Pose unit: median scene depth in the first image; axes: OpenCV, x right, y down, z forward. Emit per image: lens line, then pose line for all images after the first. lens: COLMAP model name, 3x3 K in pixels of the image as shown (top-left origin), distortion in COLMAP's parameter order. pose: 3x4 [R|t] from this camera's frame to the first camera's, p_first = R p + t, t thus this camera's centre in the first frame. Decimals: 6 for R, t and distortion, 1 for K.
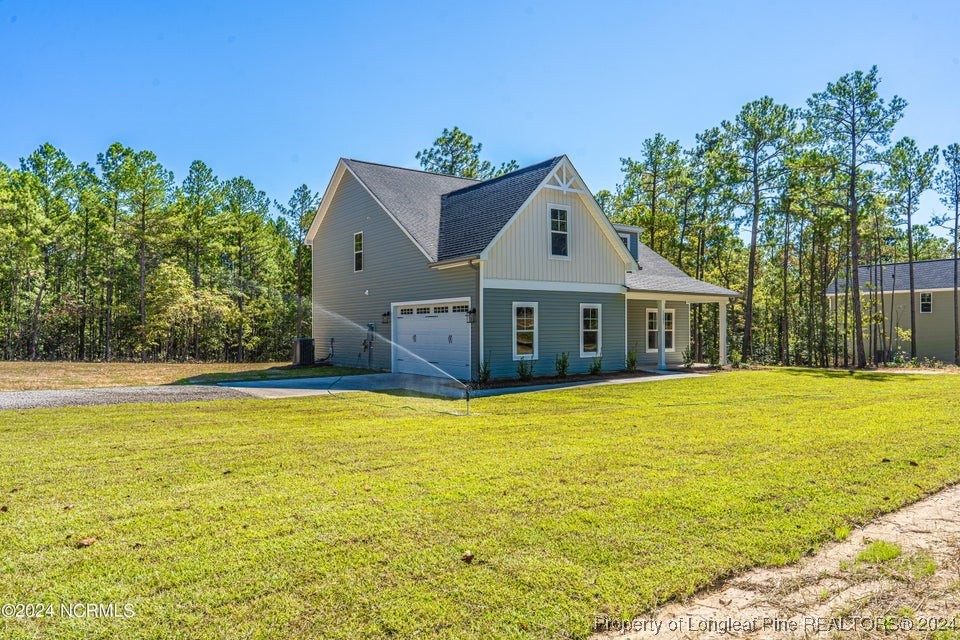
lens RADIAL K [[652.1, 0, 469.1], [0, 652.1, 317.5], [0, 0, 1]] dist [0.001294, -0.000171]
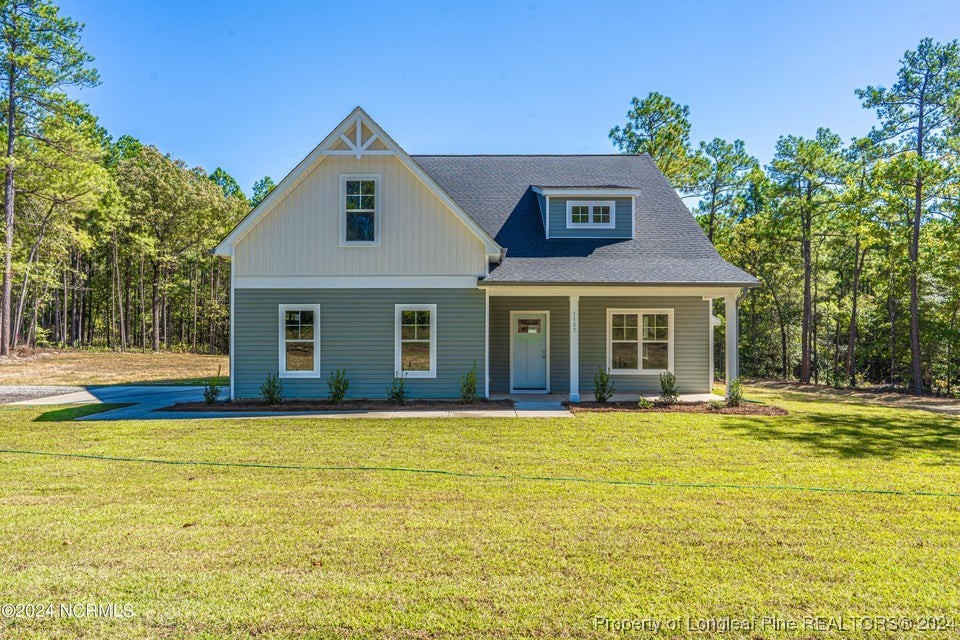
lens RADIAL K [[650.3, 0, 476.3], [0, 650.3, 323.1], [0, 0, 1]] dist [-0.002181, 0.003416]
pose [[0.808517, -0.003139, -0.588465, 0.531869], [0.005337, 0.999984, 0.001998, -0.000956], [0.588449, -0.004756, 0.808521, 0.361697]]
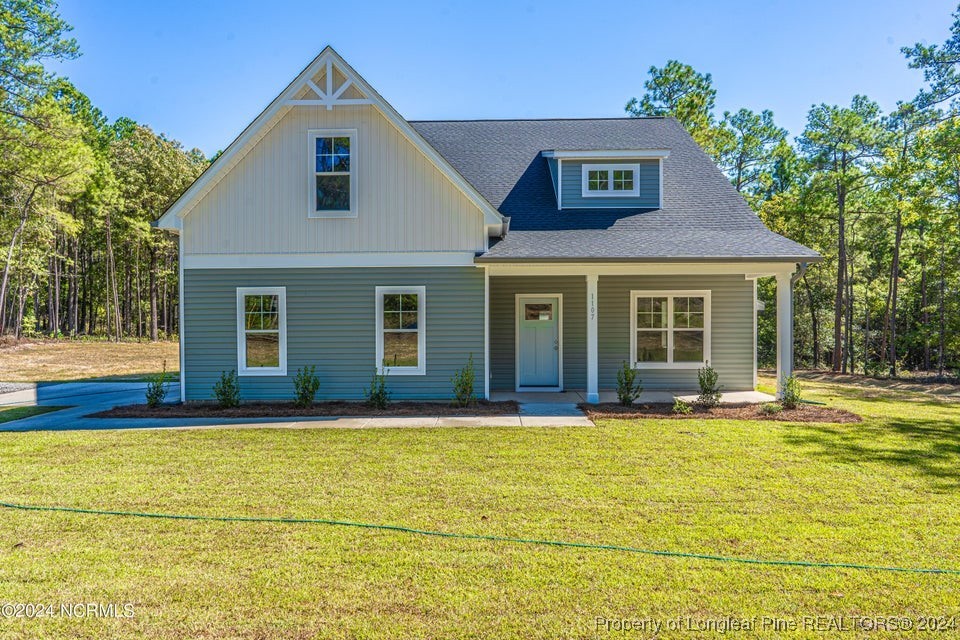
lens RADIAL K [[647.0, 0, 480.0], [0, 647.0, 320.0], [0, 0, 1]] dist [-0.001928, 0.001826]
pose [[0.799185, 0.002008, -0.601082, 0.481346], [0.010937, 0.999780, 0.017882, 0.000100], [0.600985, -0.020865, 0.798988, 0.451742]]
